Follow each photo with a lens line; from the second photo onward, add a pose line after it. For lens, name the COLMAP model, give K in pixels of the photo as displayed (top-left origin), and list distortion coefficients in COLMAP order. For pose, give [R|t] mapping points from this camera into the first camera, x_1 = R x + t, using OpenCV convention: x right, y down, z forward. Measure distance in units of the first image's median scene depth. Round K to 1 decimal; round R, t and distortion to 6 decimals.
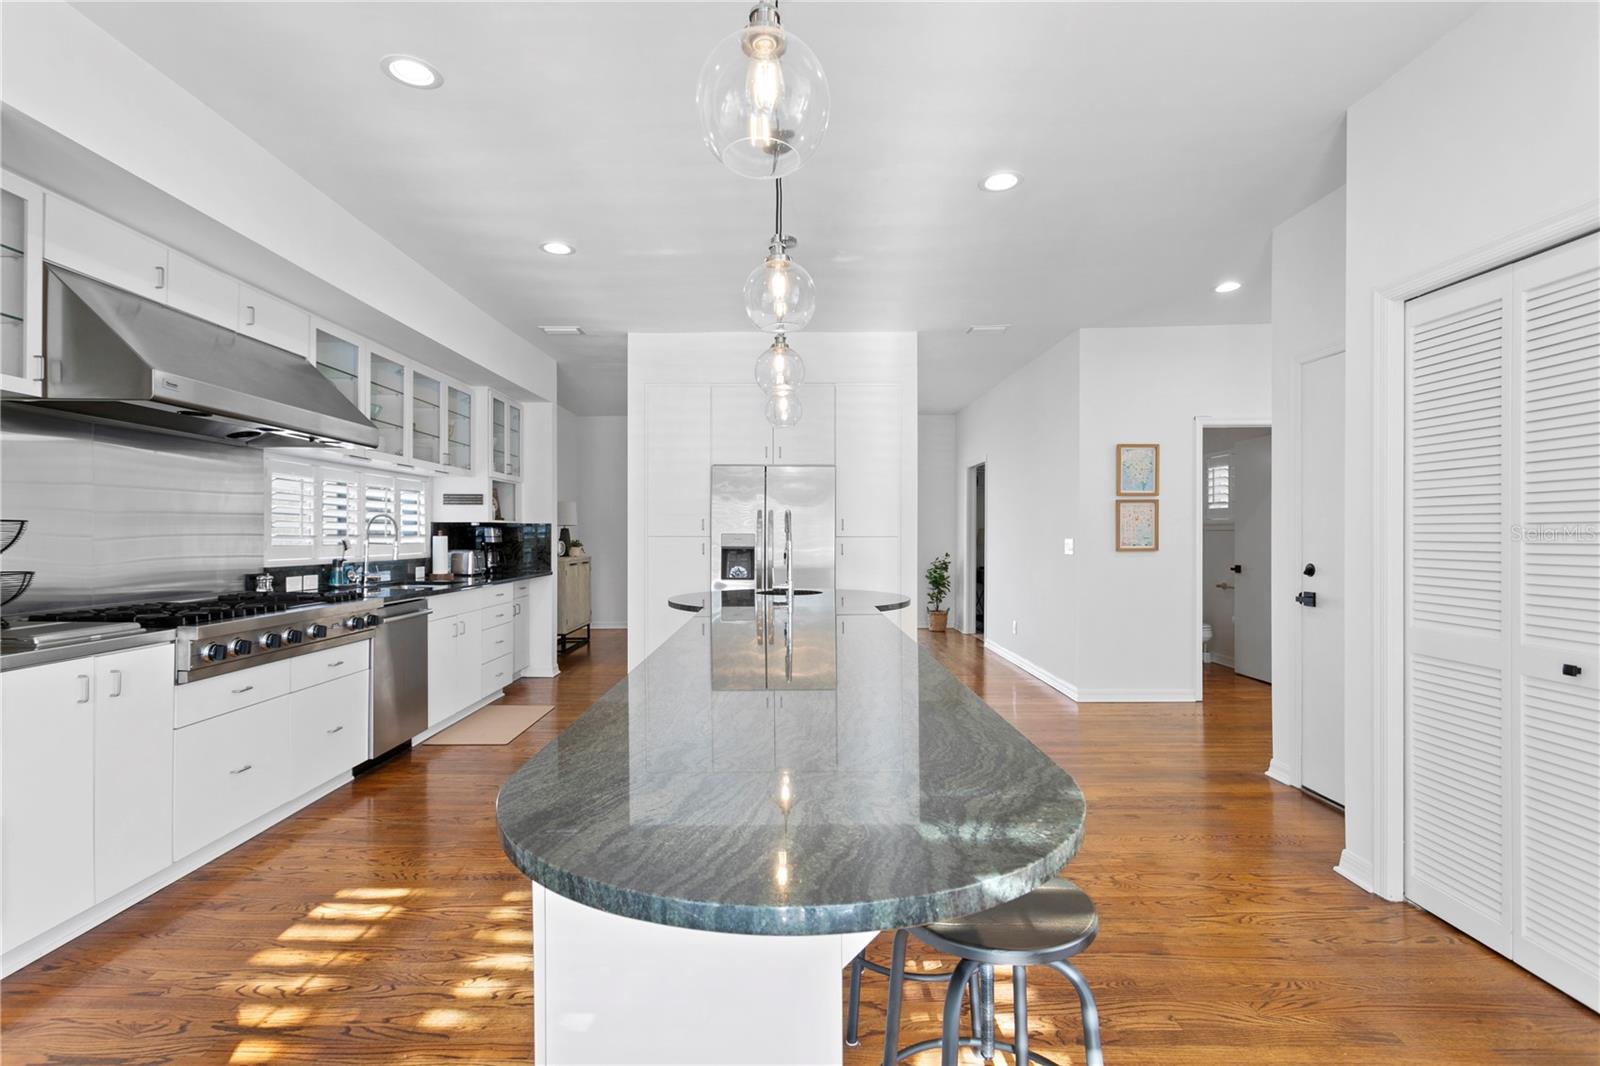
lens RADIAL K [[765.6, 0, 787.7], [0, 765.6, 535.6], [0, 0, 1]] dist [-0.003664, -0.000738]
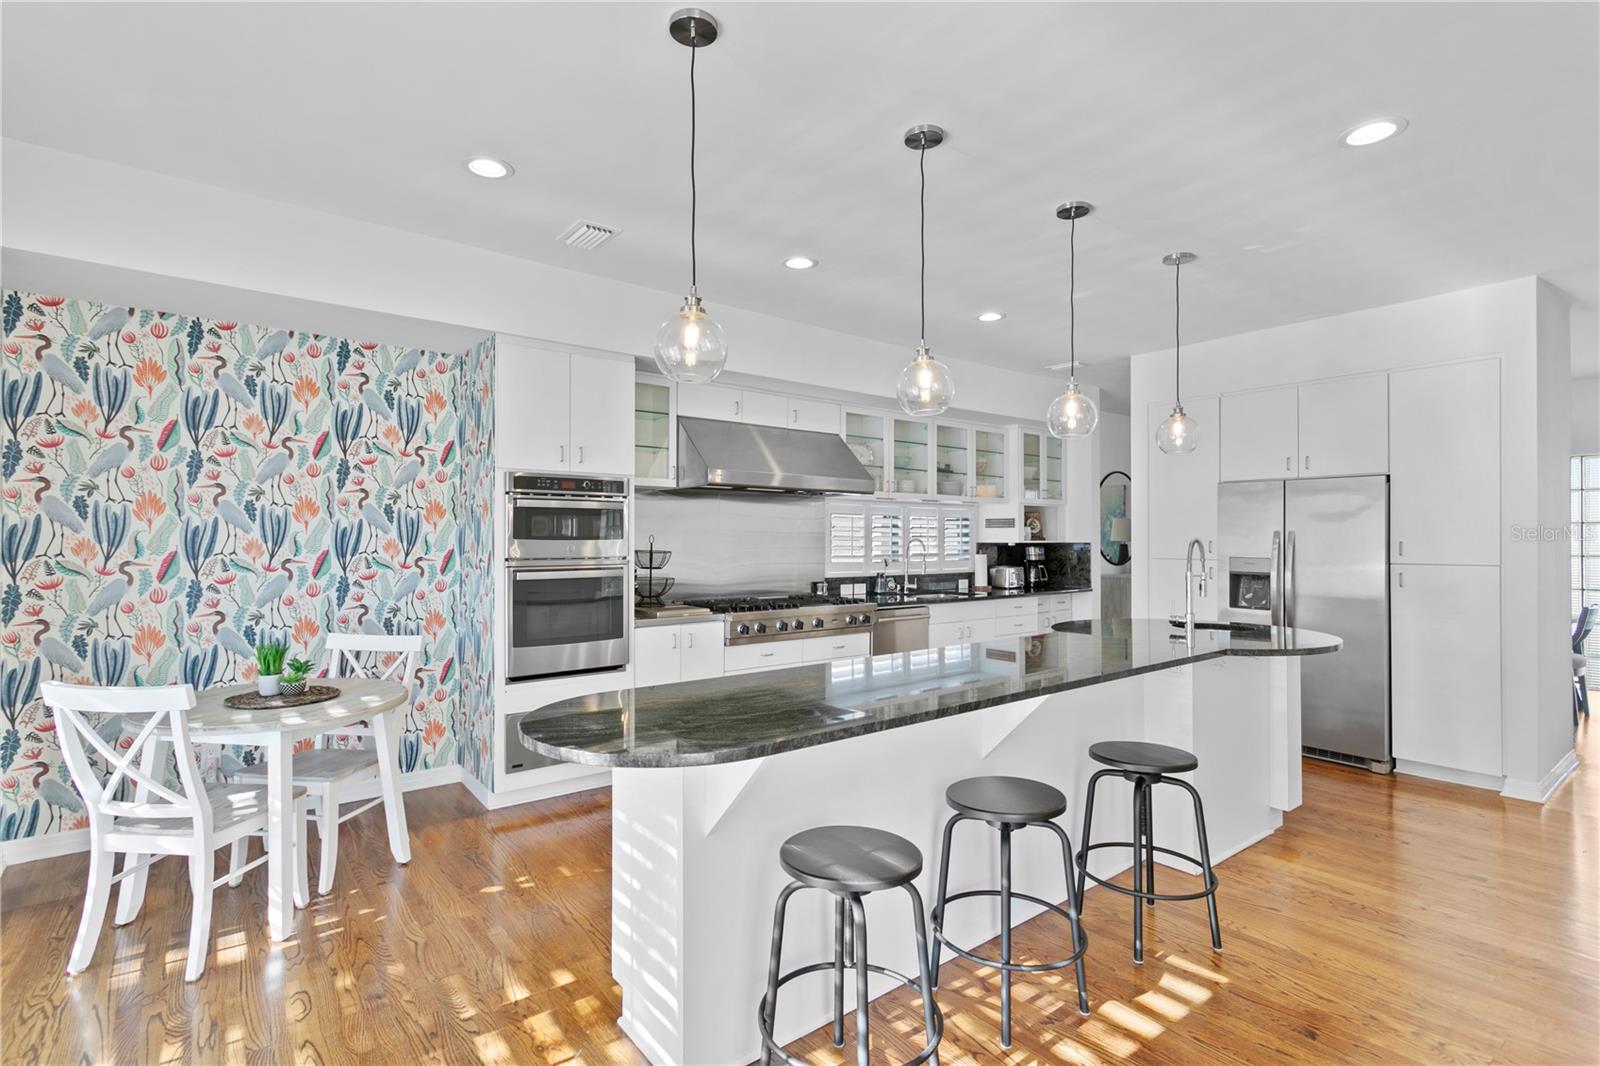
lens RADIAL K [[765.6, 0, 784.9], [0, 765.6, 532.8], [0, 0, 1]] dist [-0.003664, -0.000738]
pose [[0.618610, -0.006503, -0.785671, 0.357047], [-0.002024, 0.999949, -0.009871, -0.025091], [0.785696, 0.007696, 0.618565, 0.014860]]
